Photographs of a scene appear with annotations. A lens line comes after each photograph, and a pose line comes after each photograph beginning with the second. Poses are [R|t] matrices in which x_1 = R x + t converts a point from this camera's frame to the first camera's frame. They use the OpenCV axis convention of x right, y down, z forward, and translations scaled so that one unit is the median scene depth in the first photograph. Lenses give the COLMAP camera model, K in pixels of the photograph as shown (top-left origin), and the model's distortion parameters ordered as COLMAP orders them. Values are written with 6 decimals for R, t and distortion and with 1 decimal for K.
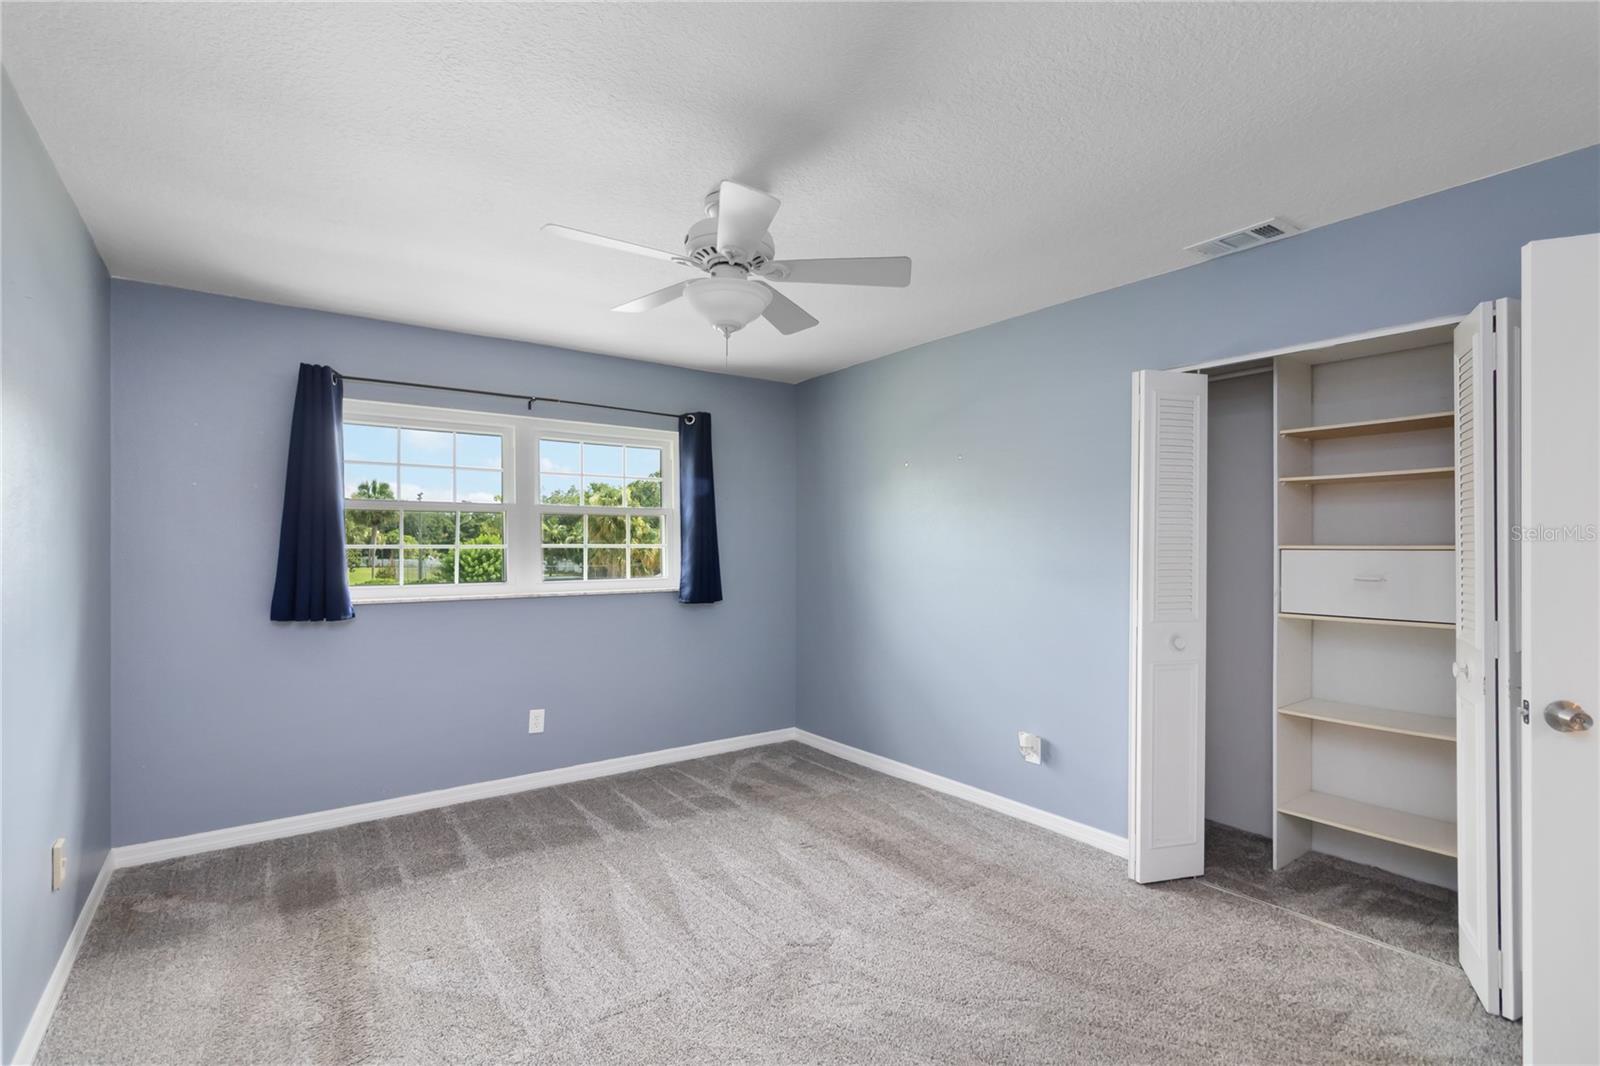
lens RADIAL K [[746.3, 0, 795.7], [0, 746.3, 539.8], [0, 0, 1]] dist [0.000079, -0.000375]
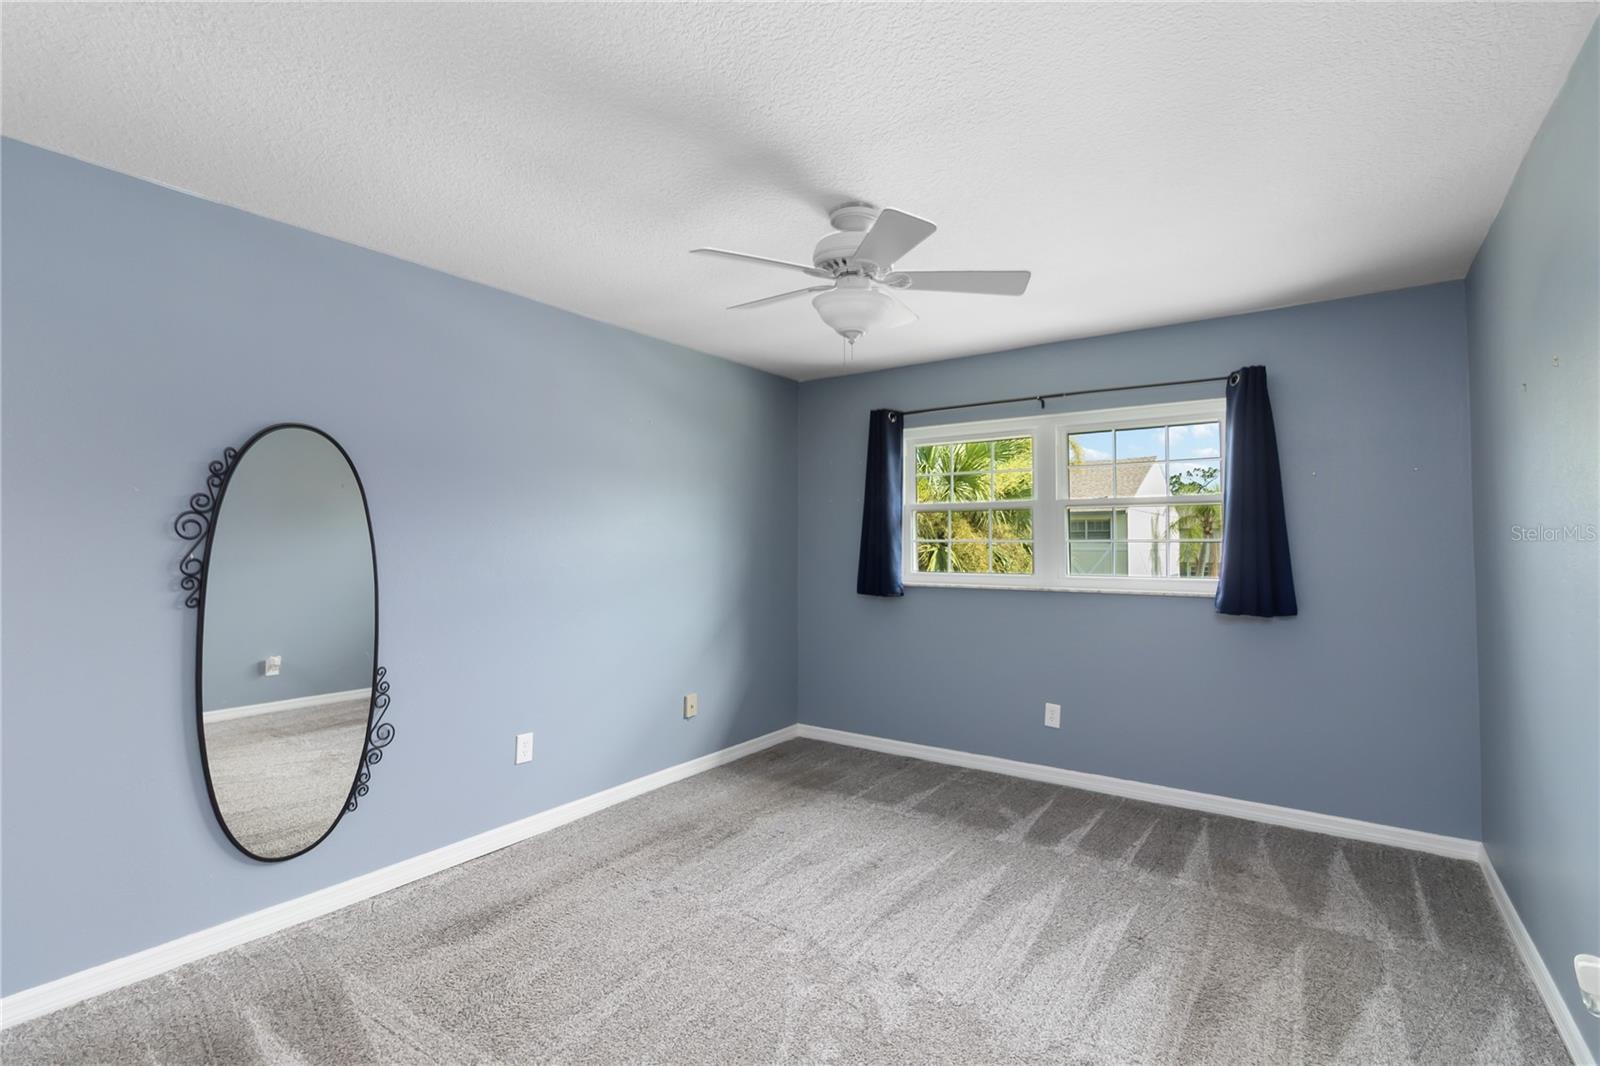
lens RADIAL K [[731.0, 0, 802.9], [0, 731.0, 499.2], [0, 0, 1]] dist [0.013458, 0.000531]
pose [[0.324329, -0.052662, -0.944477, 0.488234], [0.009376, 0.998579, -0.052459, 0.001147], [0.945898, 0.008159, 0.324362, 0.358027]]
